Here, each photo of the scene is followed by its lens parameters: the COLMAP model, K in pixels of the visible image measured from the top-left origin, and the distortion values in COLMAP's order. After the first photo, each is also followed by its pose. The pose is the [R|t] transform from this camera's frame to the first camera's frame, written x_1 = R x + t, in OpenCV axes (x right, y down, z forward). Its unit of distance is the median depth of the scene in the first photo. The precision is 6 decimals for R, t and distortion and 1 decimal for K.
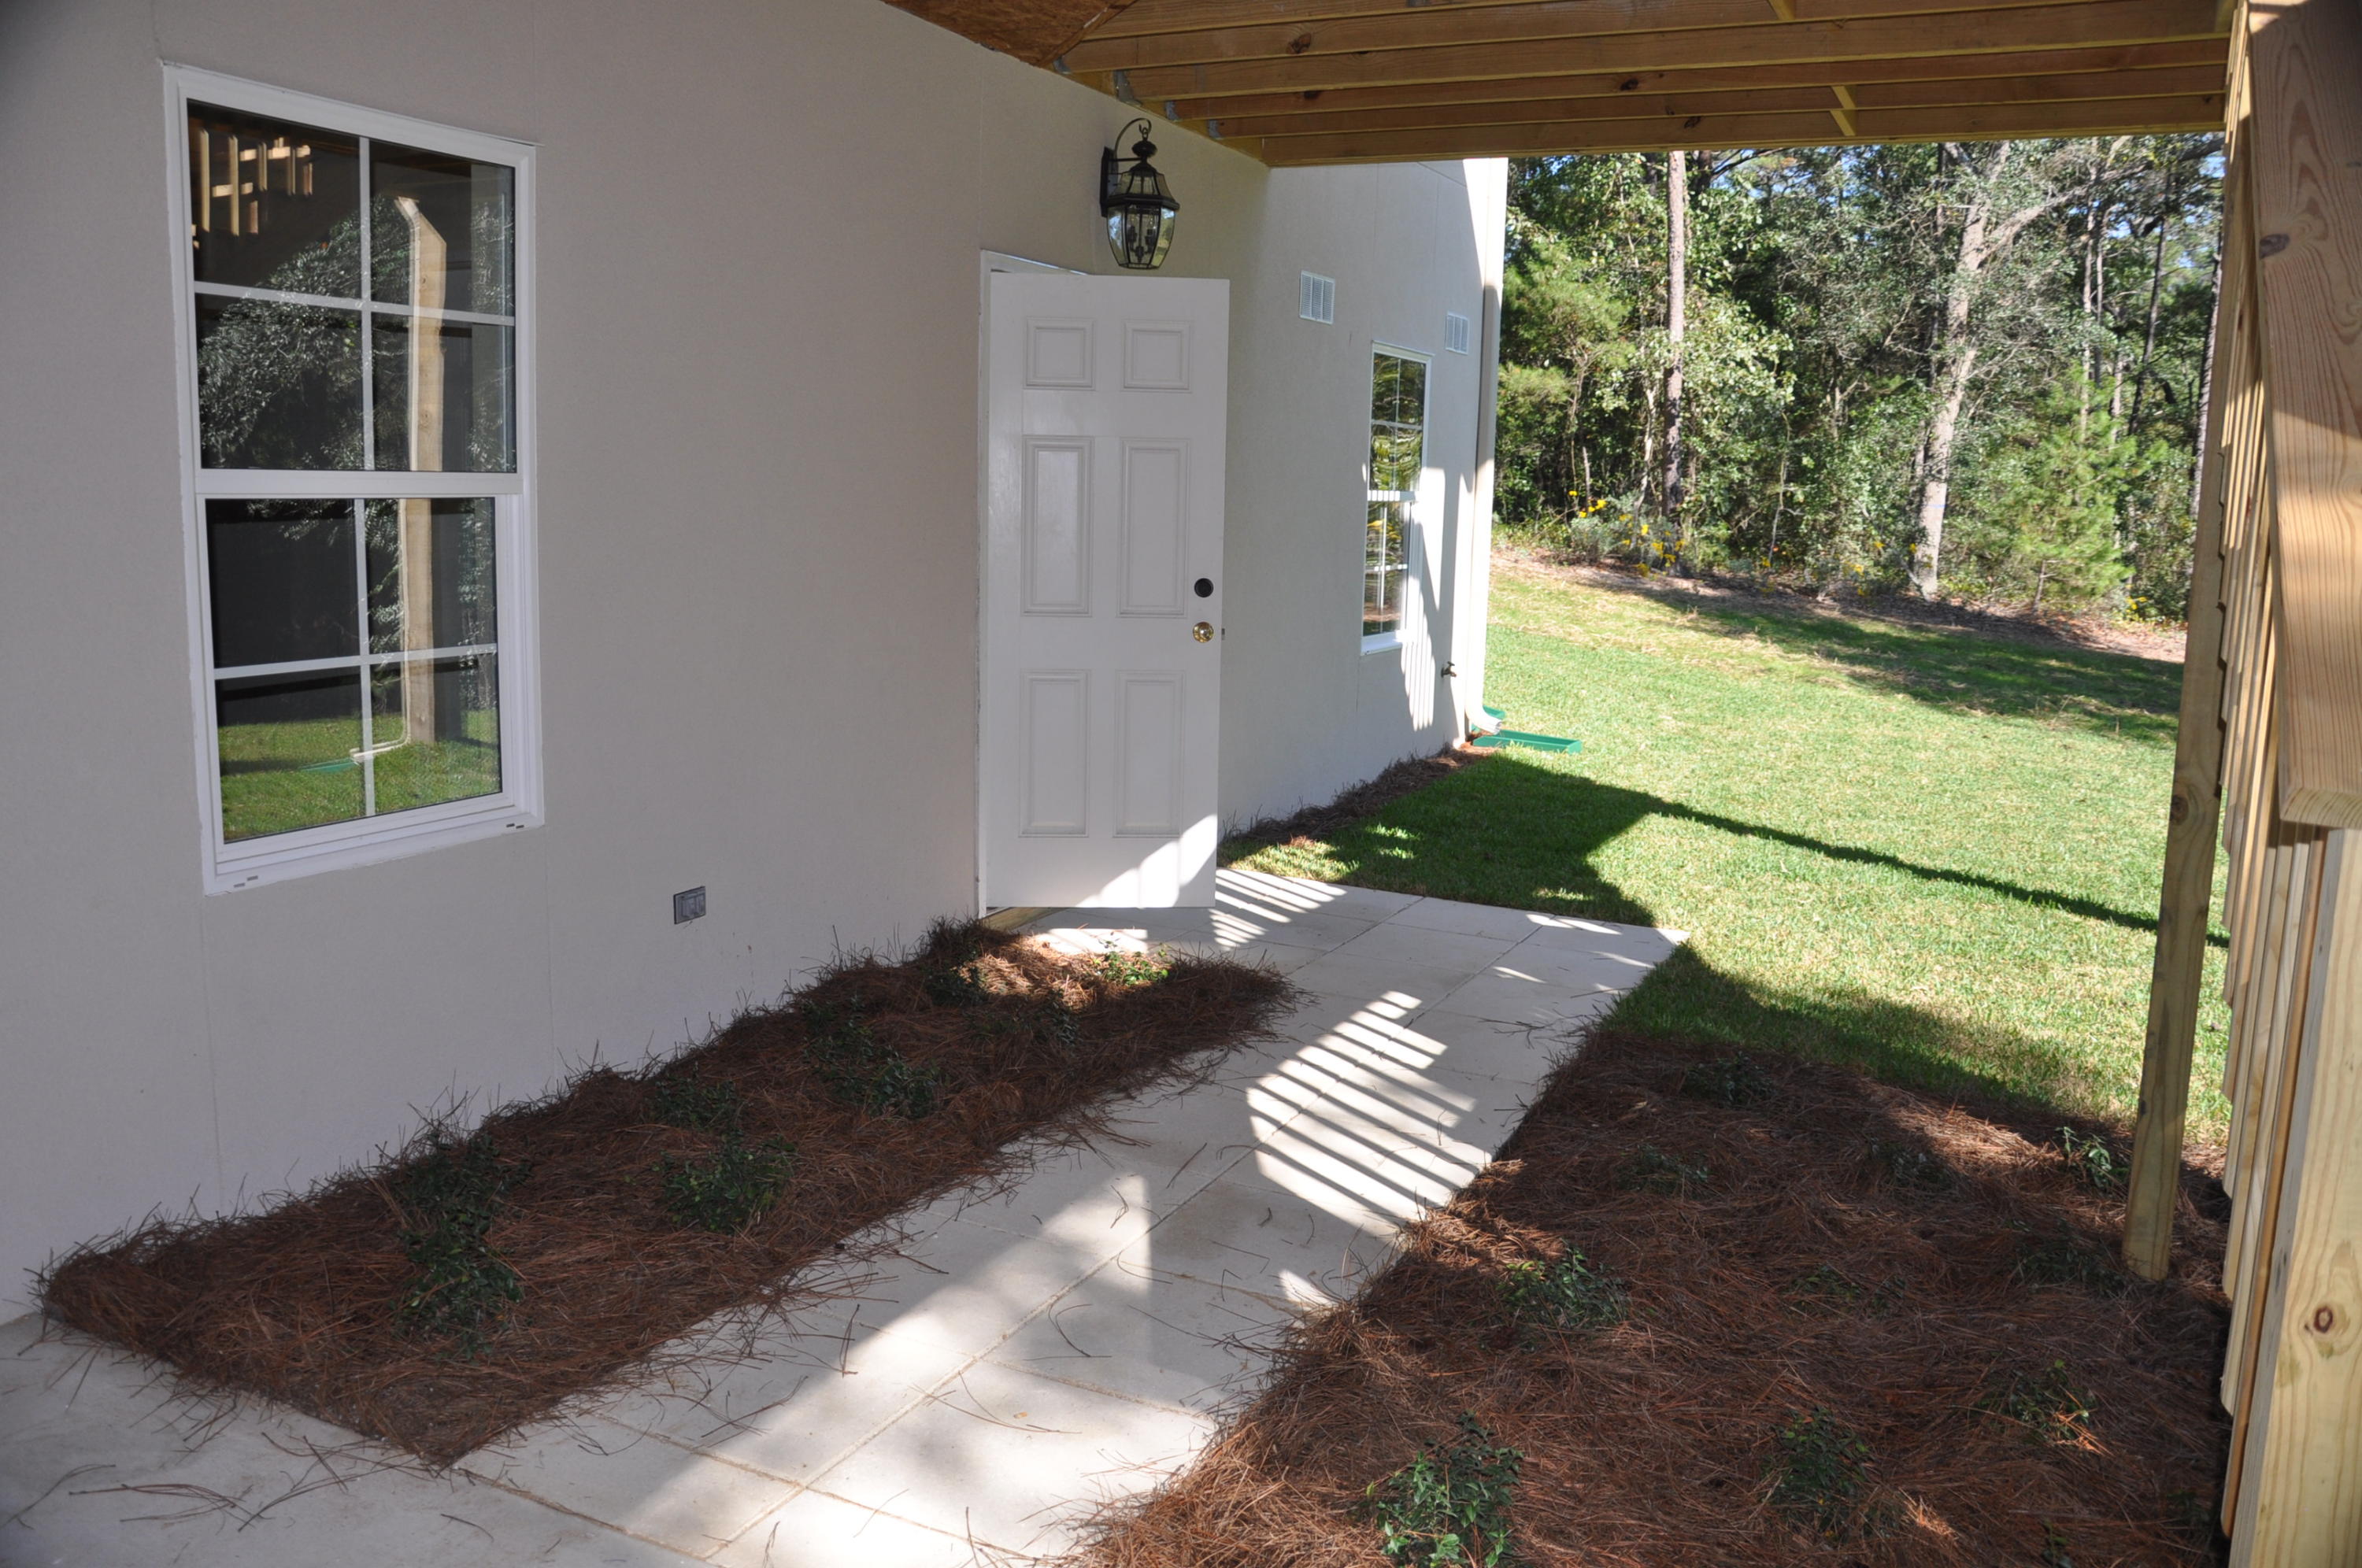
lens RADIAL K [[1866.3, 0, 1167.9], [0, 1866.3, 798.1], [0, 0, 1]] dist [-0.157026, 0.132678]
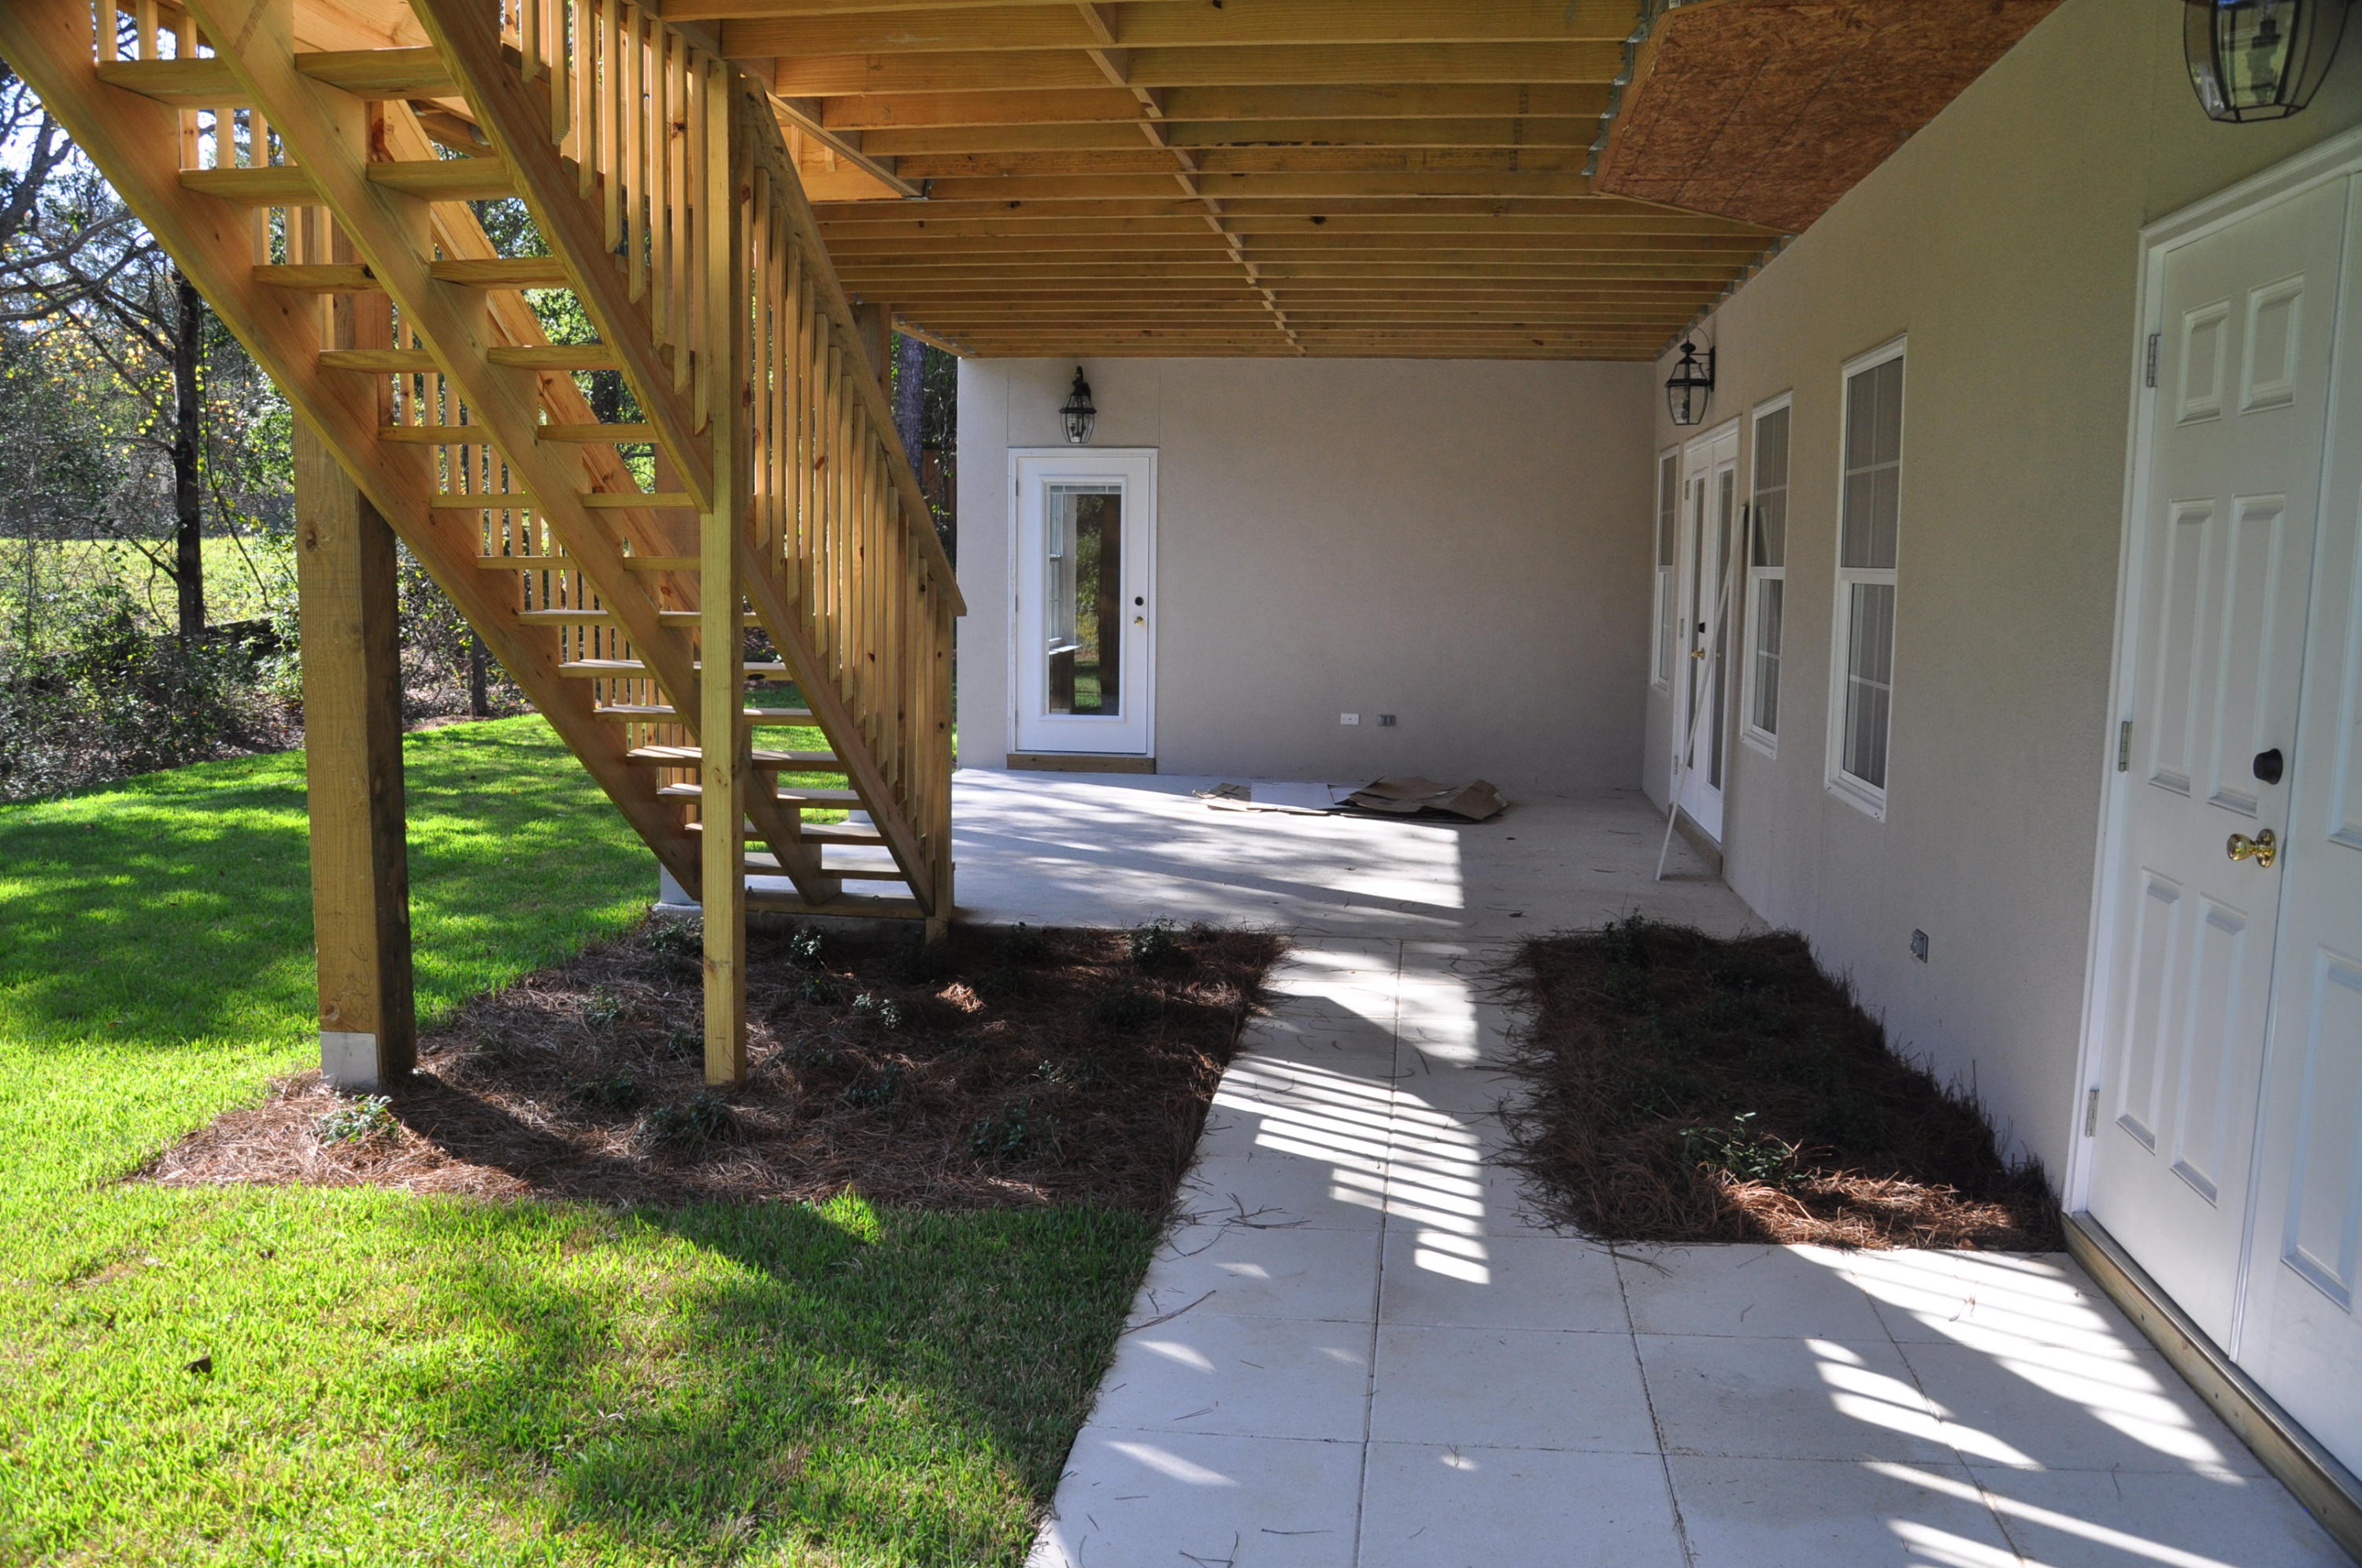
lens RADIAL K [[1866.3, 0, 1167.9], [0, 1866.3, 798.1], [0, 0, 1]] dist [-0.157026, 0.132678]
pose [[-0.947237, 0.012313, -0.320297, 0.543449], [-0.081062, 0.957577, 0.276541, -0.301079], [0.310114, 0.287913, -0.906055, 1.883653]]
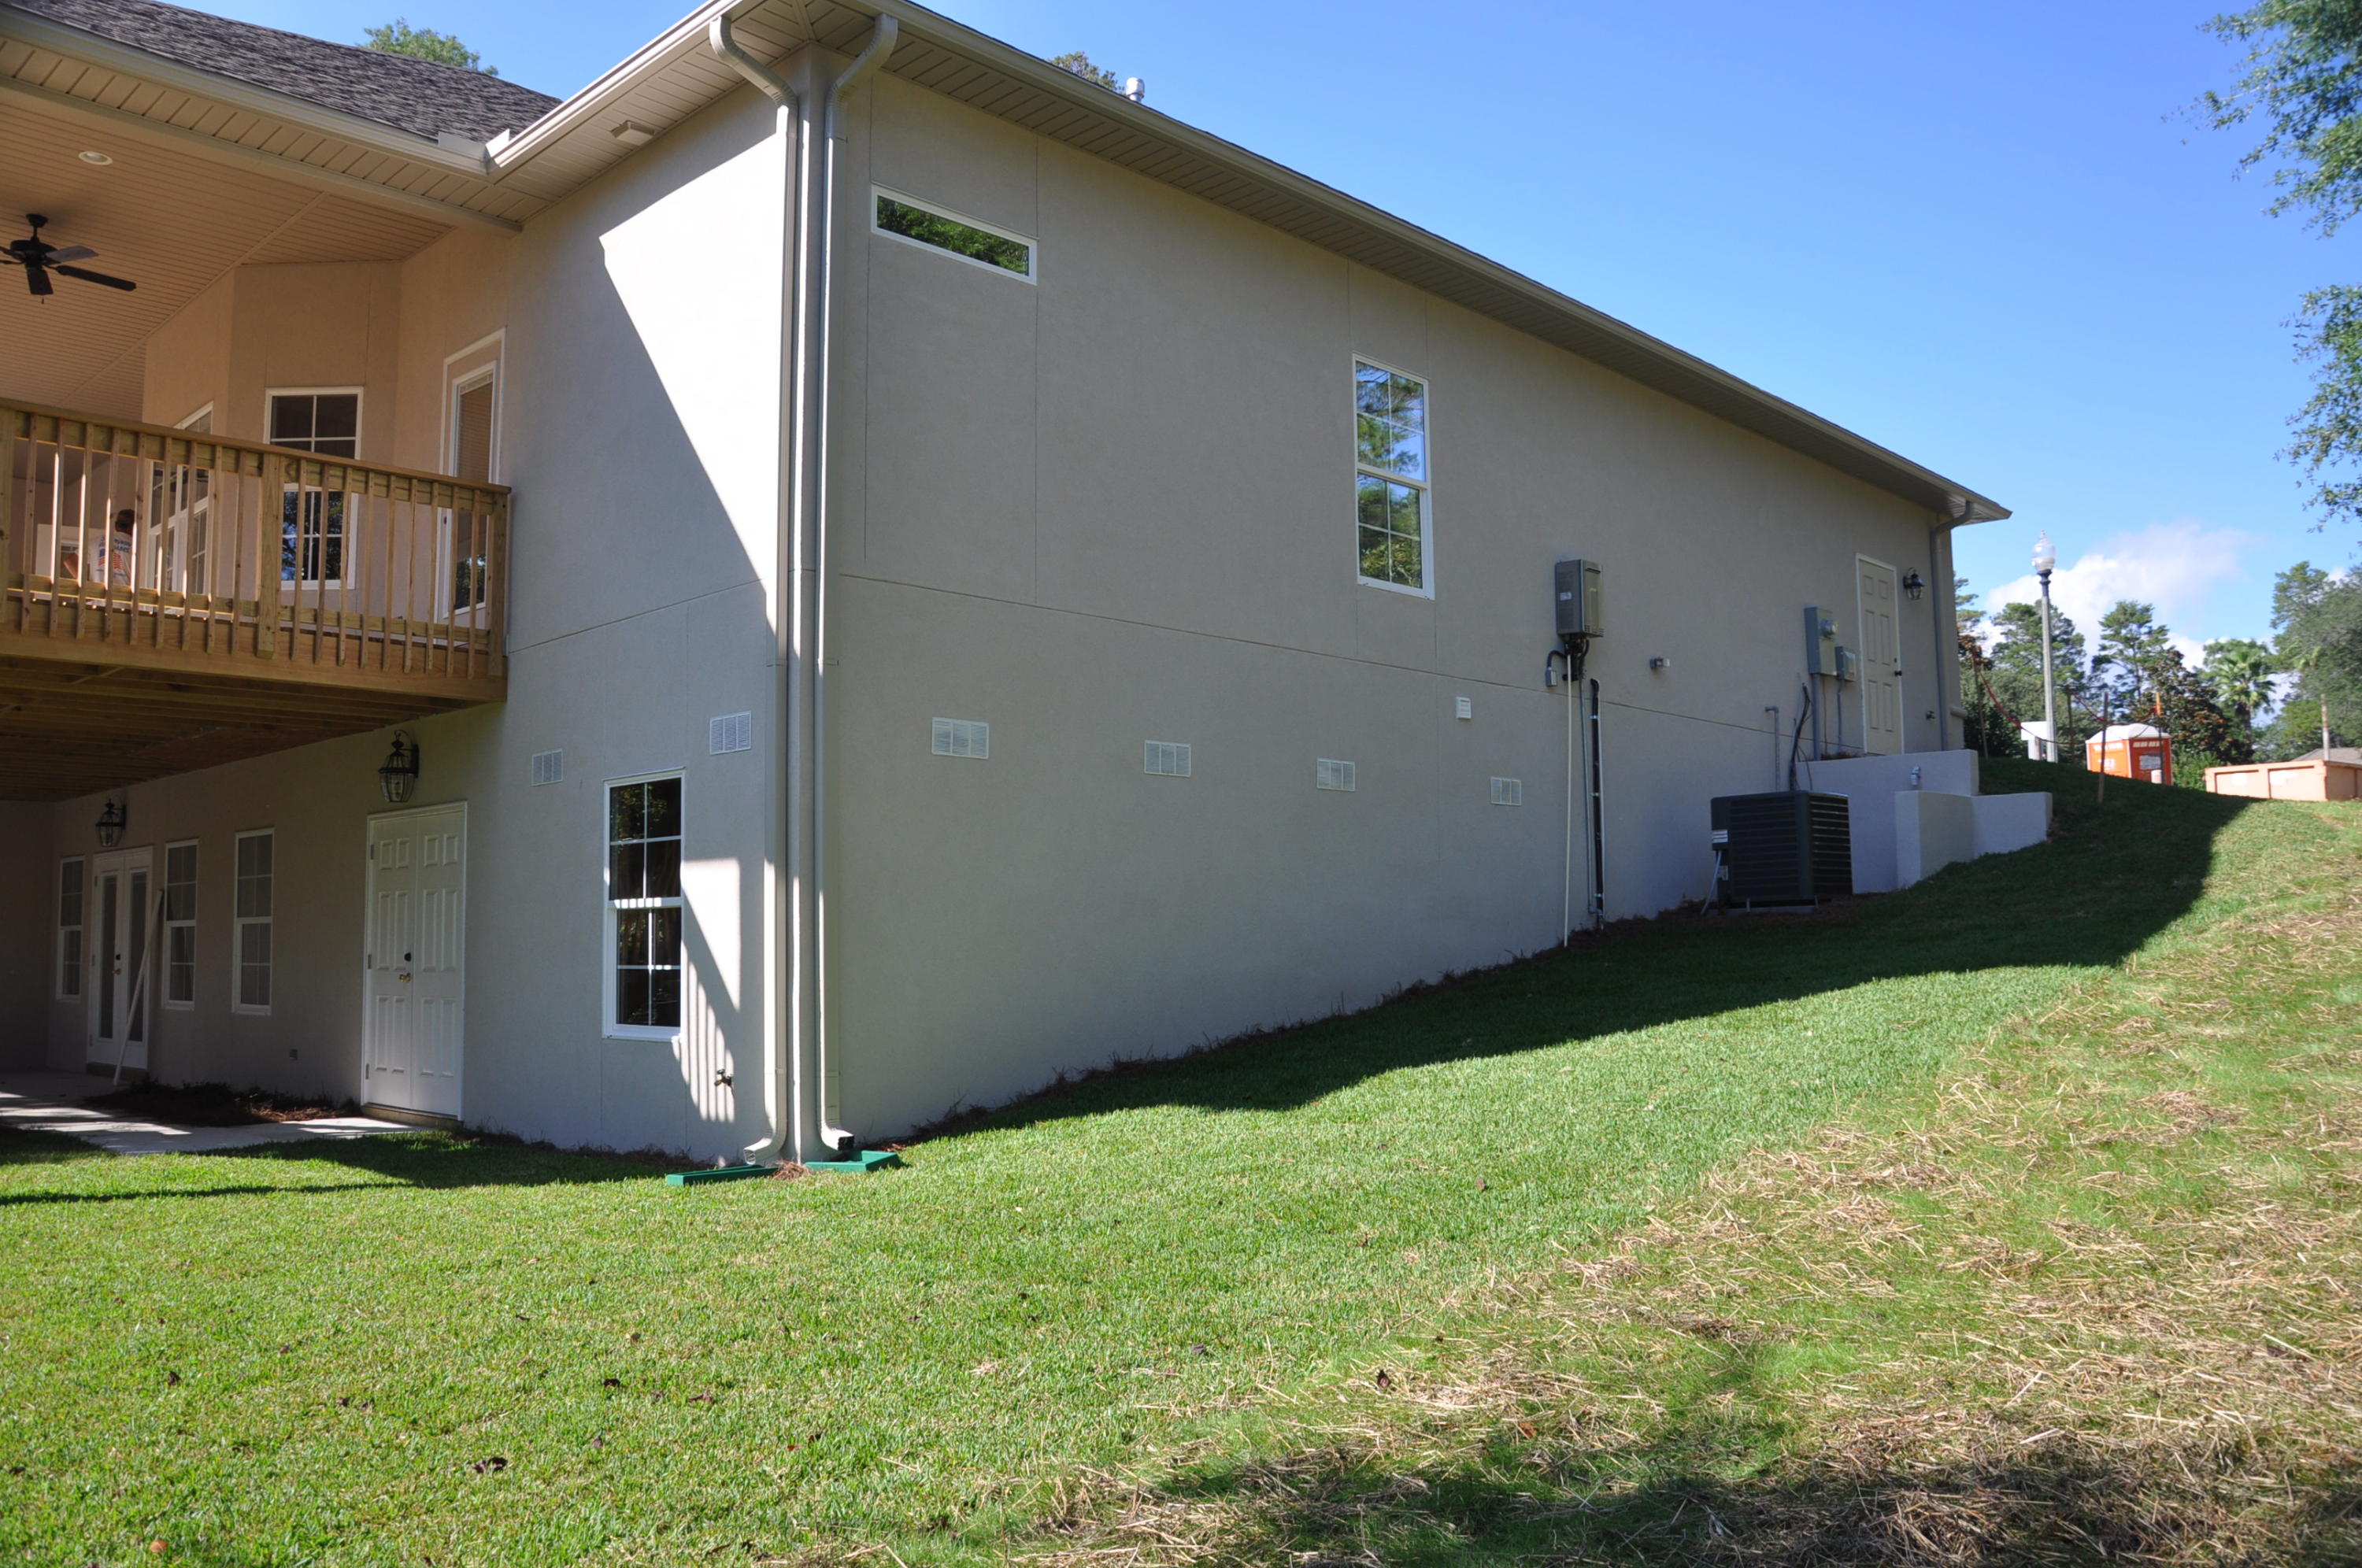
lens RADIAL K [[1866.3, 0, 1167.9], [0, 1866.3, 798.1], [0, 0, 1]] dist [-0.157026, 0.132678]
pose [[-0.302669, -0.090723, -0.948768, 2.198726], [-0.153160, 0.987152, -0.045533, -0.446562], [0.940709, 0.131532, -0.312676, 3.288513]]
